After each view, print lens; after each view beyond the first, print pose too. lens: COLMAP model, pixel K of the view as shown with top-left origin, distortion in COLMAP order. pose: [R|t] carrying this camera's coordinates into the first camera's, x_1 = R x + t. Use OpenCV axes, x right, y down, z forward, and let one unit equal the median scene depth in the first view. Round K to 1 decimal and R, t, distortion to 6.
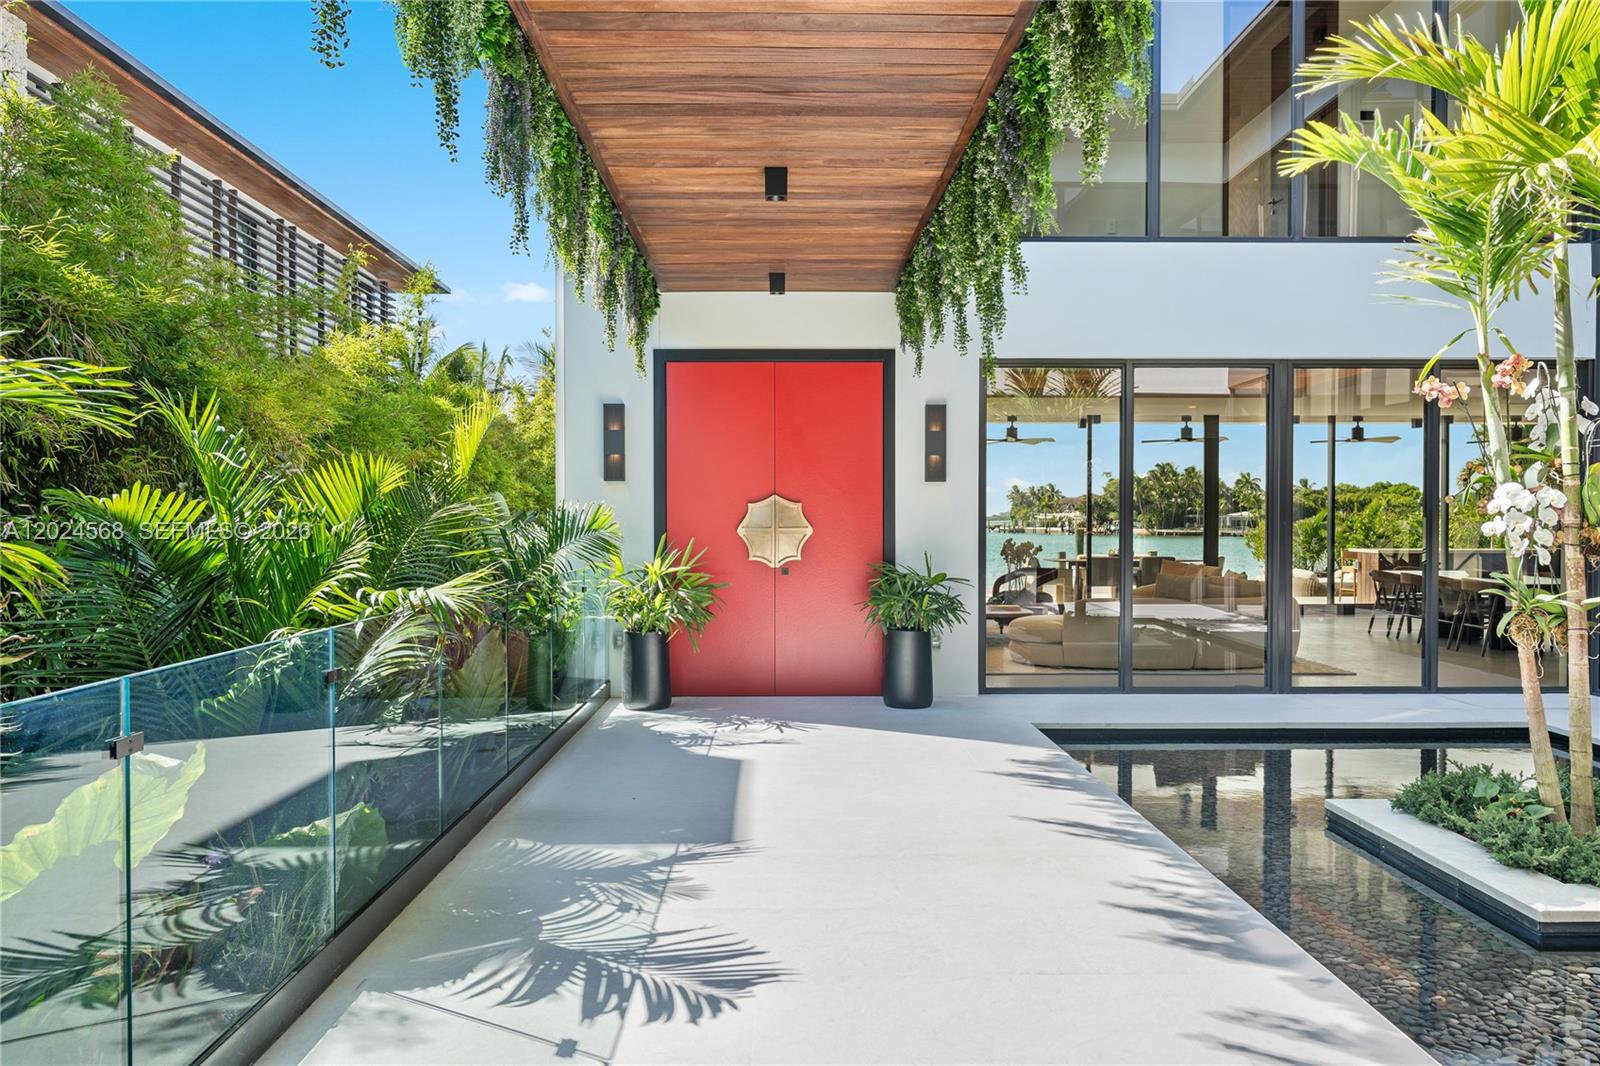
lens RADIAL K [[1149.1, 0, 797.7], [0, 1149.1, 535.6], [0, 0, 1]] dist [-0.002051, 0.003408]
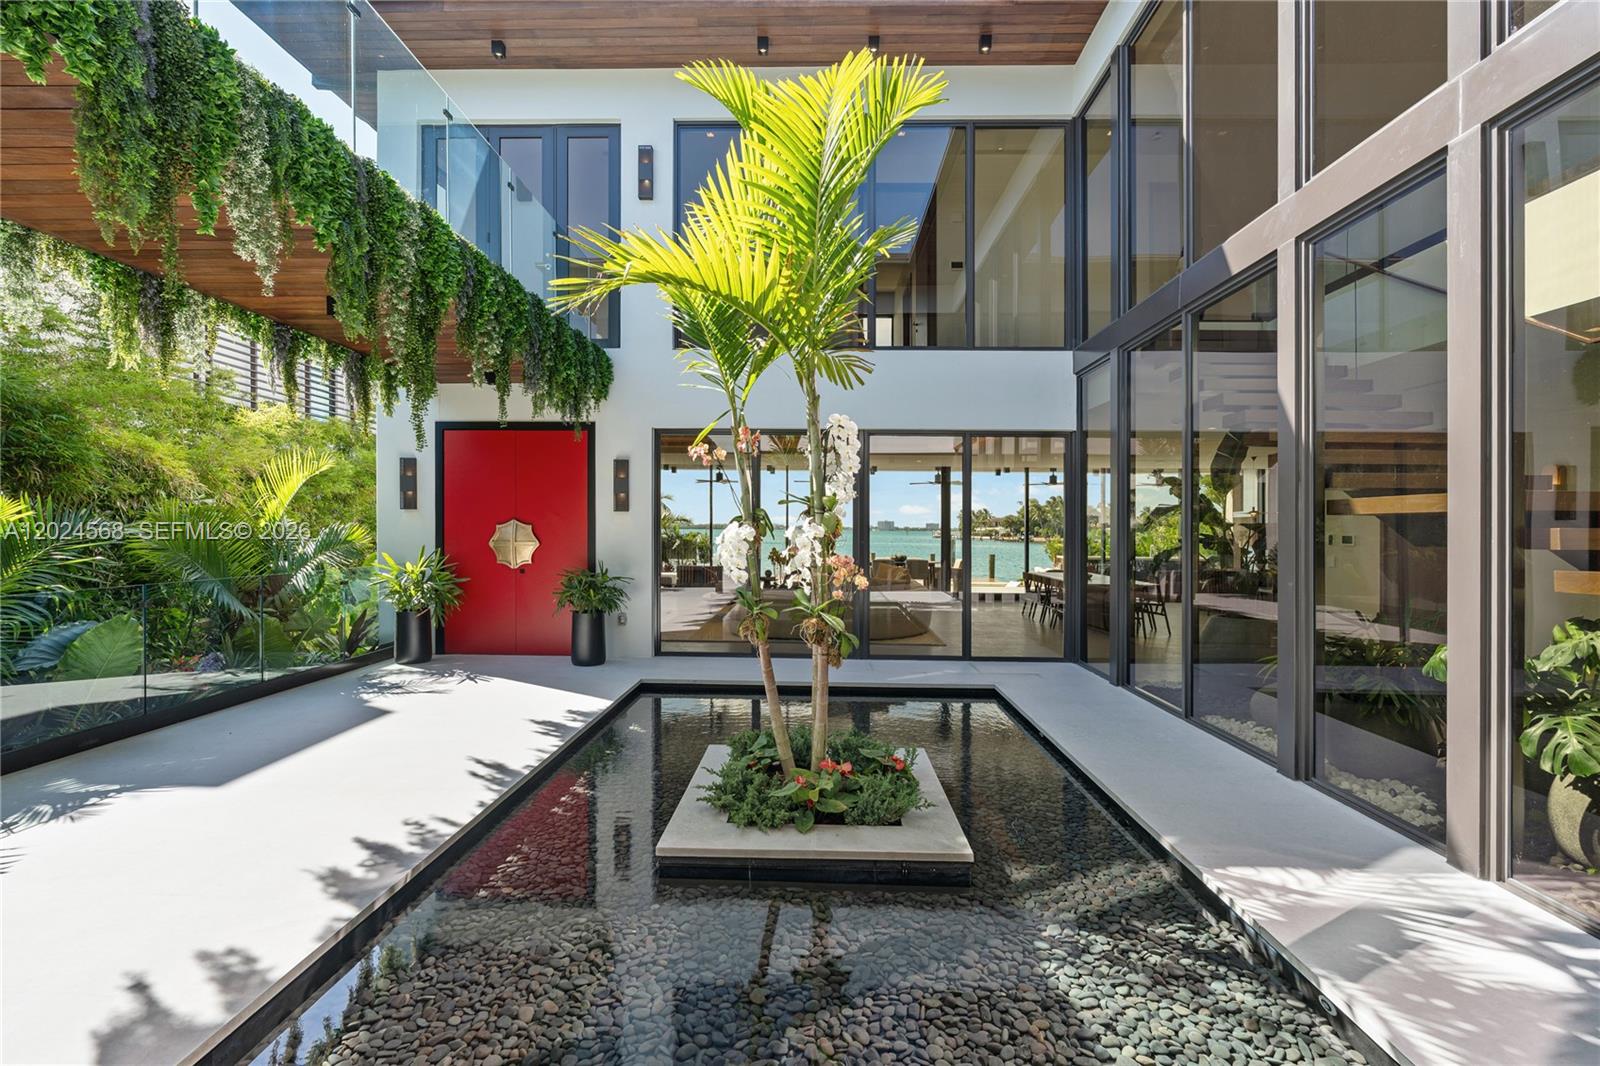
lens RADIAL K [[717.5, 0, 801.8], [0, 717.5, 529.5], [0, 0, 1]] dist [-0.020986, -0.000464]
pose [[0.999230, 0.009496, -0.038081, 0.635326], [-0.010112, 0.999821, -0.016017, -0.019765], [0.037922, 0.016390, 0.999146, 0.161731]]
